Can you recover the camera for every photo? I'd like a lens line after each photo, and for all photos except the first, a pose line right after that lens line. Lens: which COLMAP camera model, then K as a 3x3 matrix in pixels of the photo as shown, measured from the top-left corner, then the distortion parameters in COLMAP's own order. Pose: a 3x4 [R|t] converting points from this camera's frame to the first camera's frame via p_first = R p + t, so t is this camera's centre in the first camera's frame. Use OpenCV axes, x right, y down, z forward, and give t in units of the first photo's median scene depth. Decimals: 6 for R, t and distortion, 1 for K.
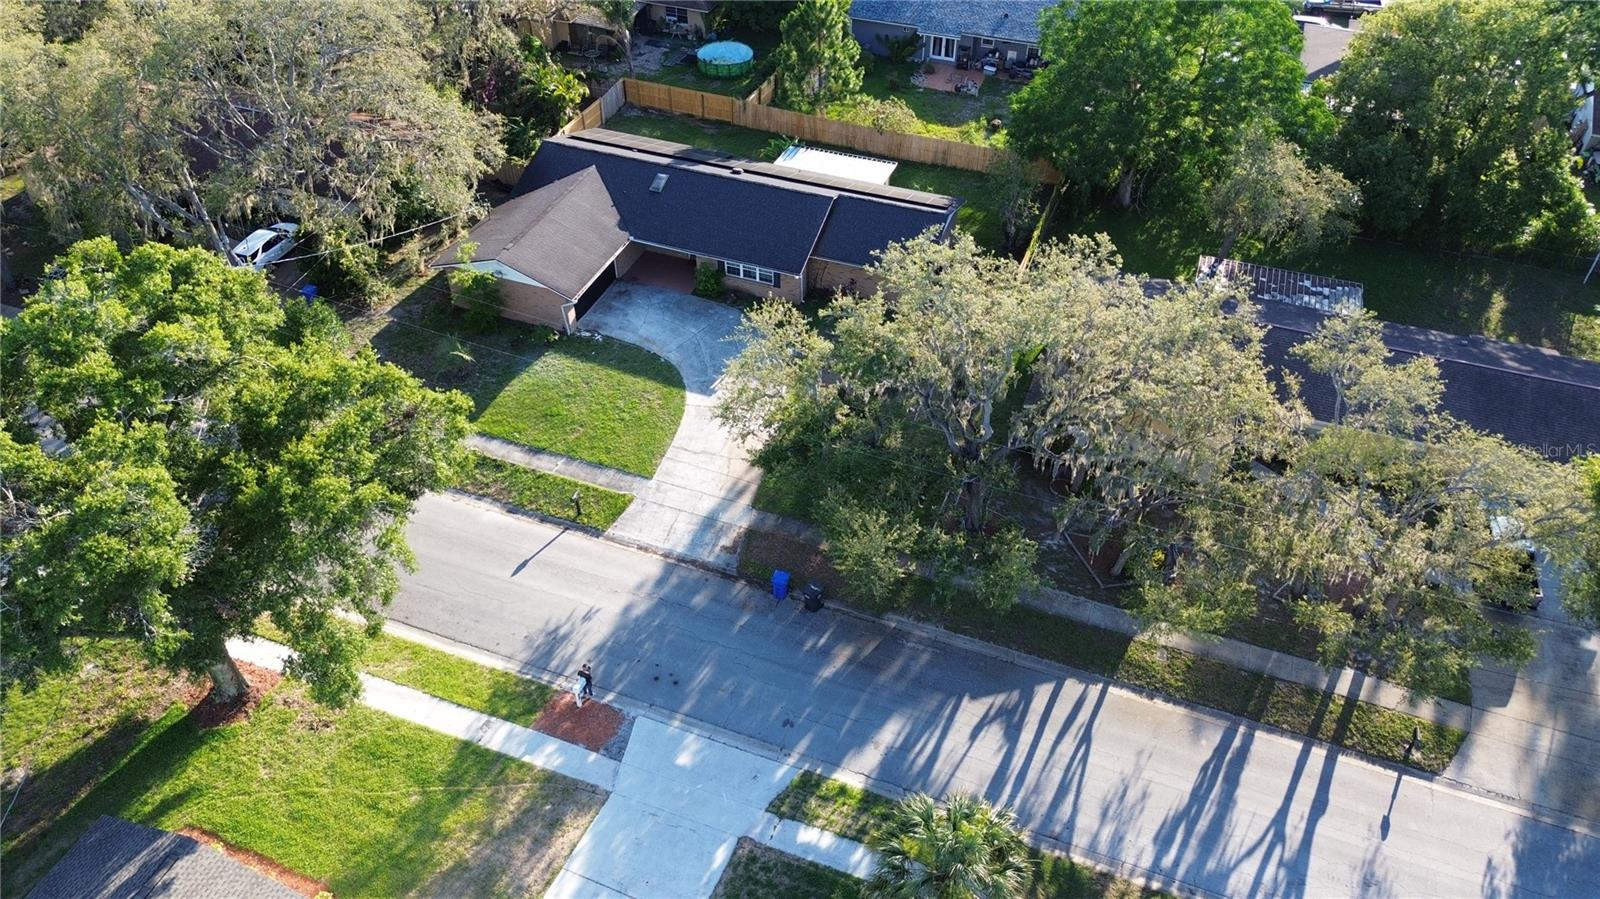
lens RADIAL K [[1125.3, 0, 800.0], [0, 1125.3, 449.5], [0, 0, 1]] dist [0.060140, -0.036142]
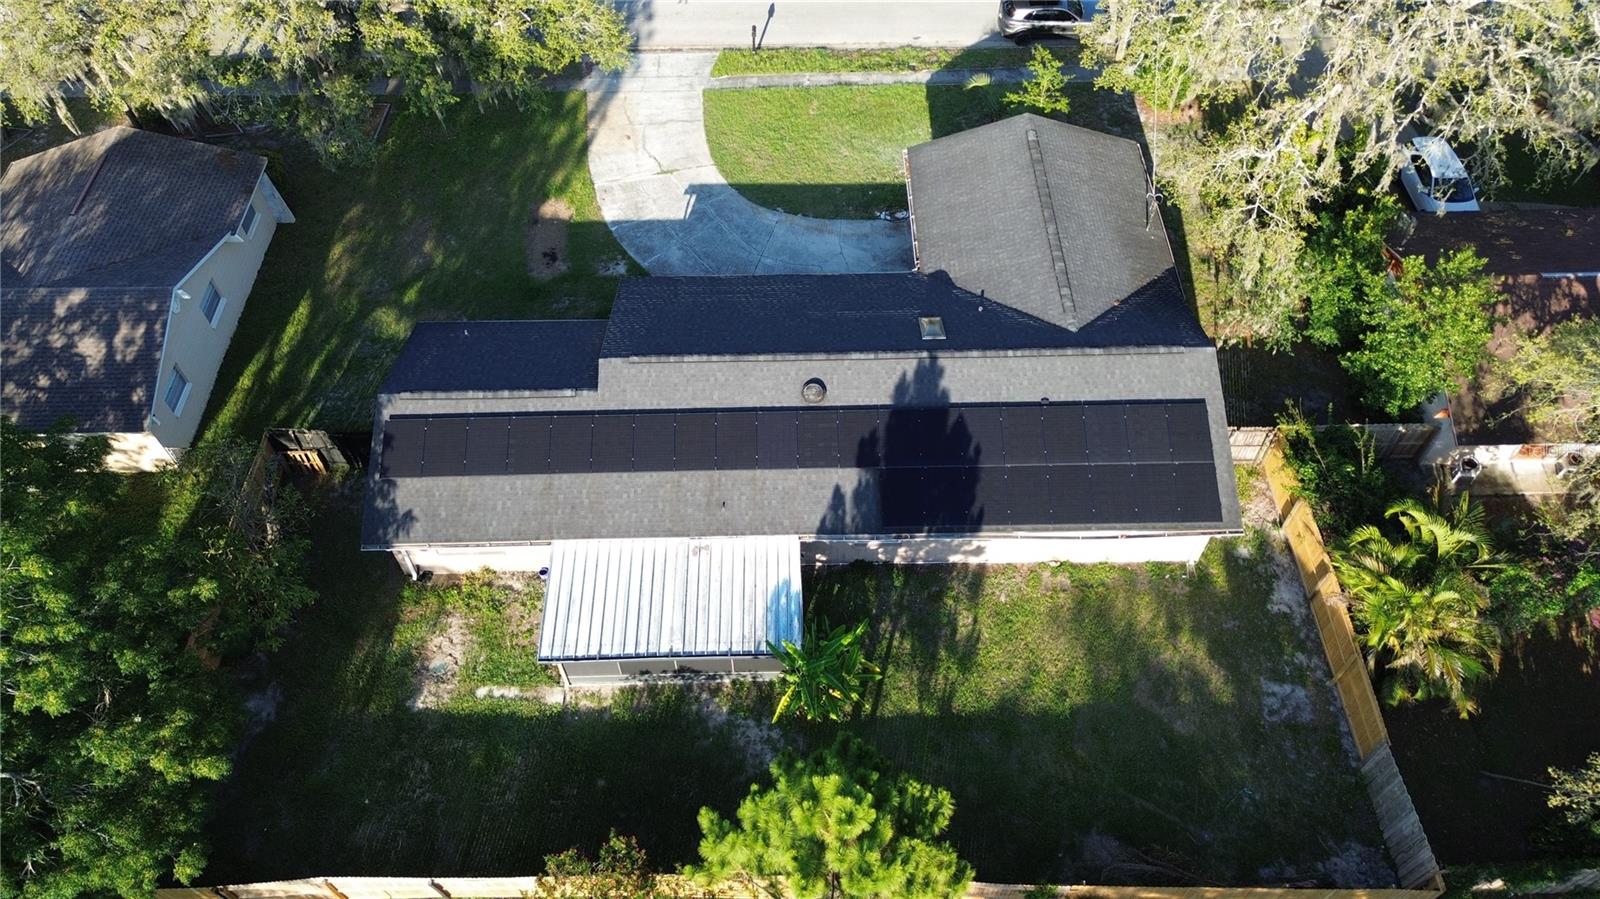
lens RADIAL K [[1121.4, 0, 802.1], [0, 1121.4, 455.6], [0, 0, 1]] dist [0.089721, -0.102115]
pose [[-0.929355, 0.300271, -0.214792, 0.070854], [-0.241370, -0.053950, 0.968932, -0.798094], [0.279355, 0.952327, 0.122616, 1.047541]]
